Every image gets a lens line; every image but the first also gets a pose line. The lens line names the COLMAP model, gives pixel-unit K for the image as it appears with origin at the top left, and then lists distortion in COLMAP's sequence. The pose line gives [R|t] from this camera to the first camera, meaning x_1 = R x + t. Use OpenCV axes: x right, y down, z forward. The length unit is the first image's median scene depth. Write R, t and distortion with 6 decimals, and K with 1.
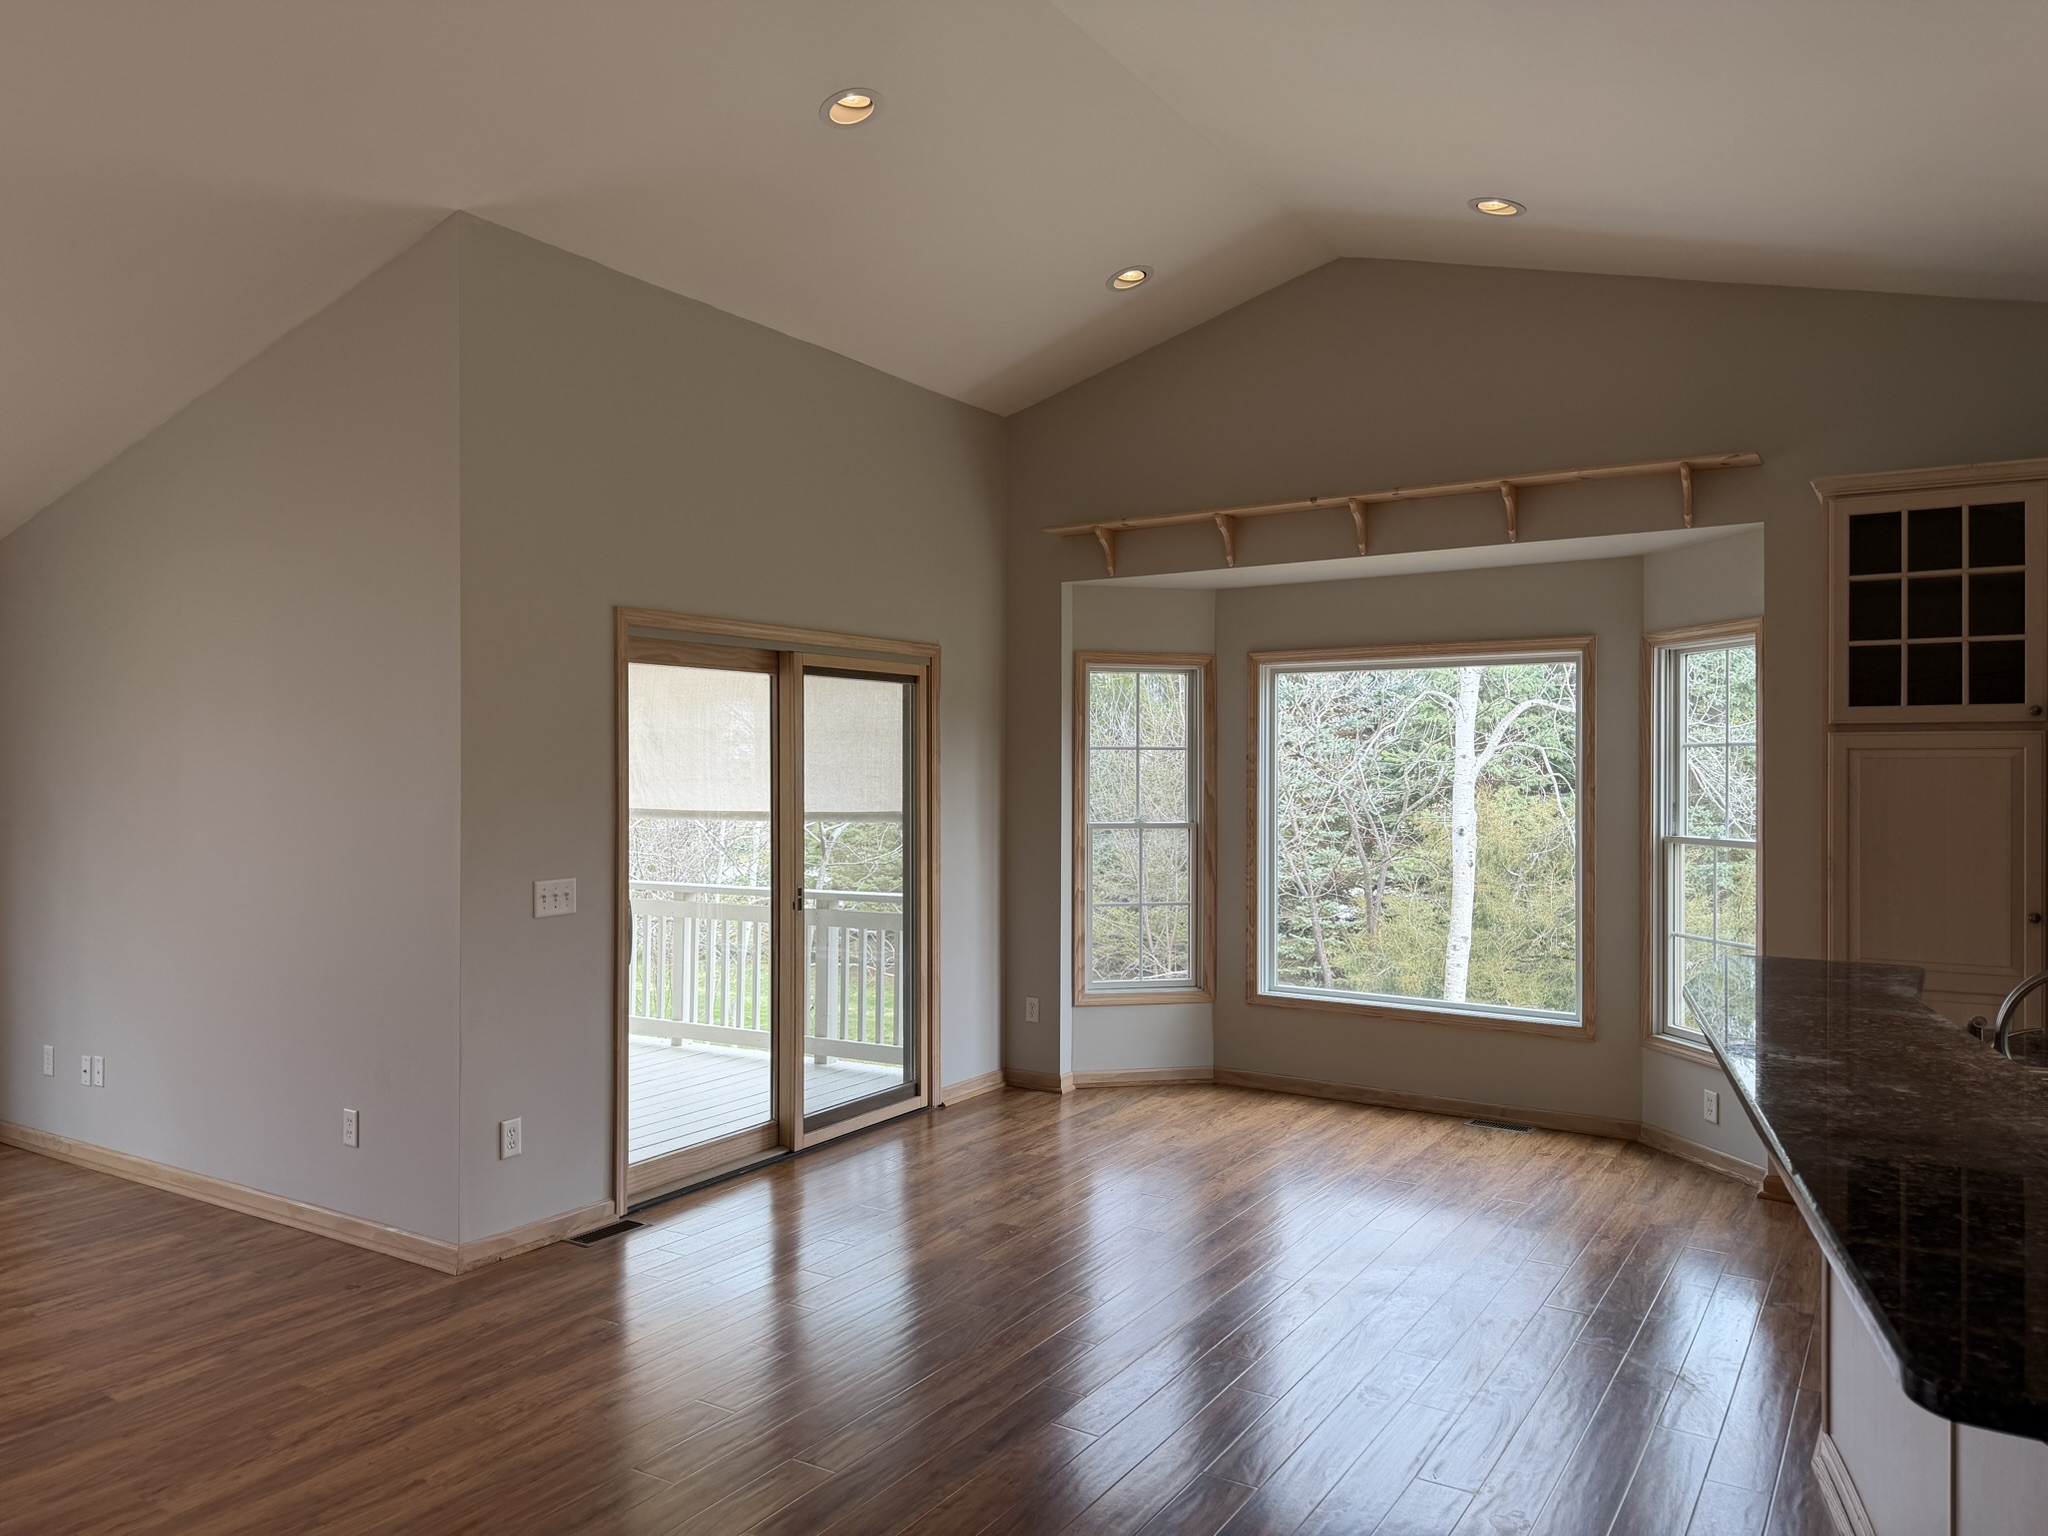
lens RADIAL K [[1432.8, 0, 1024.0], [0, 1432.8, 768.0], [0, 0, 1]] dist [0.077383, -0.094462]
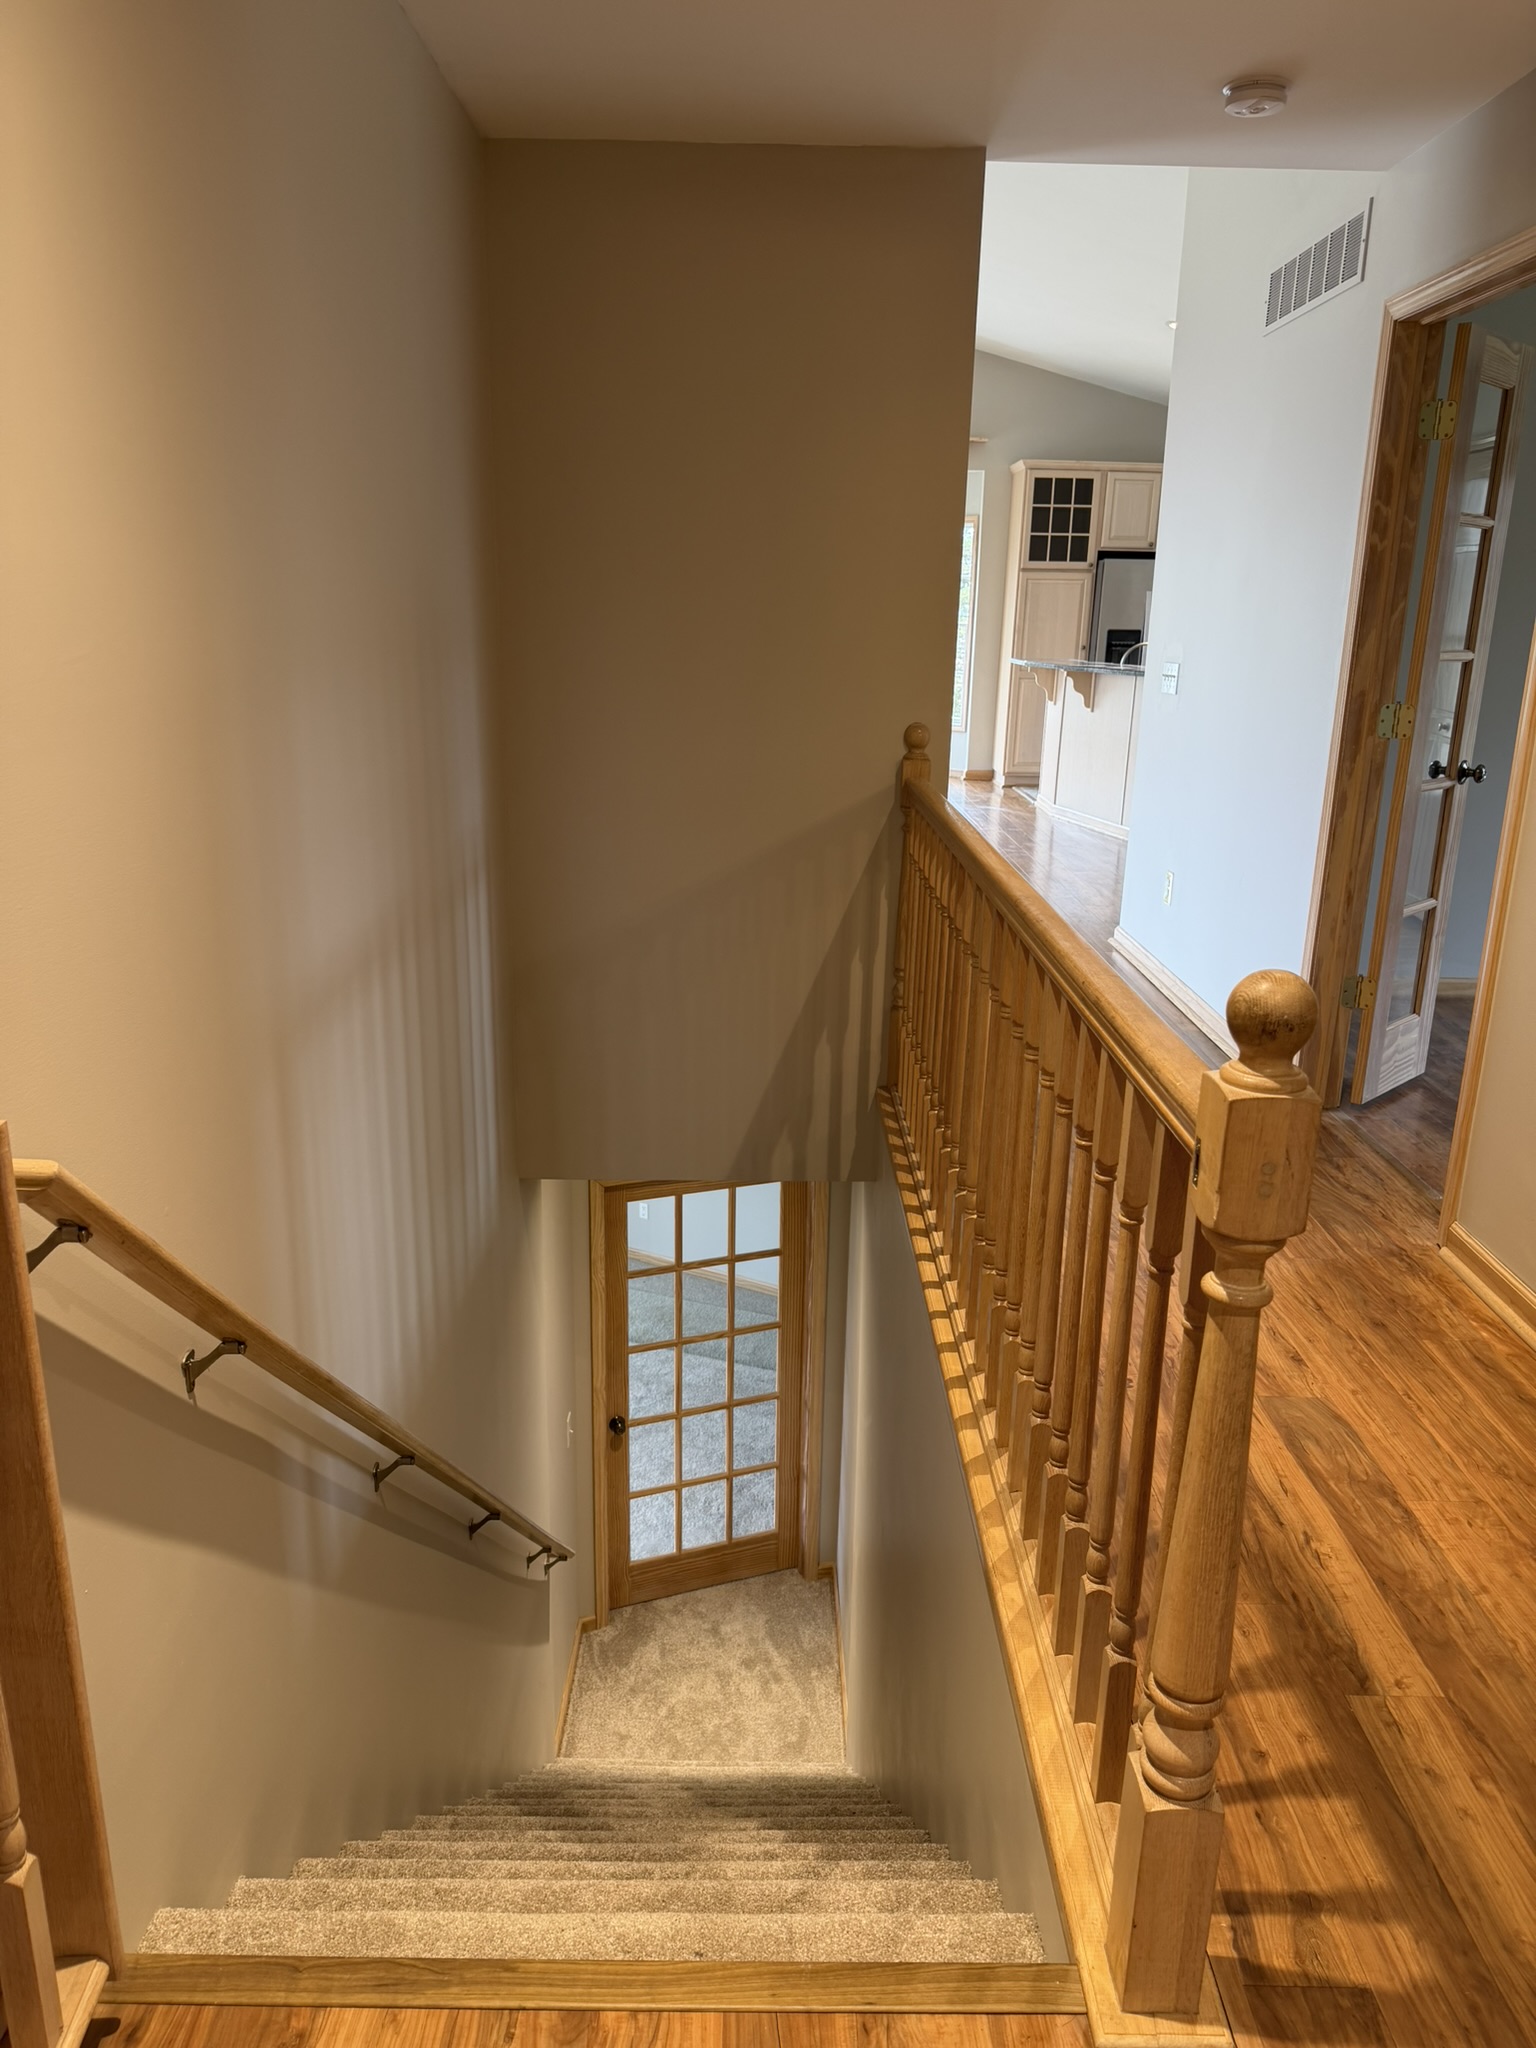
lens RADIAL K [[1446.3, 0, 771.1], [0, 1446.3, 1038.0], [0, 0, 1]] dist [0.002753, -0.006929]
pose [[0.842882, -0.139585, 0.519678, -0.909188], [-0.016836, 0.958455, 0.284748, 0.032221], [-0.537835, -0.248758, 0.805514, -0.717842]]
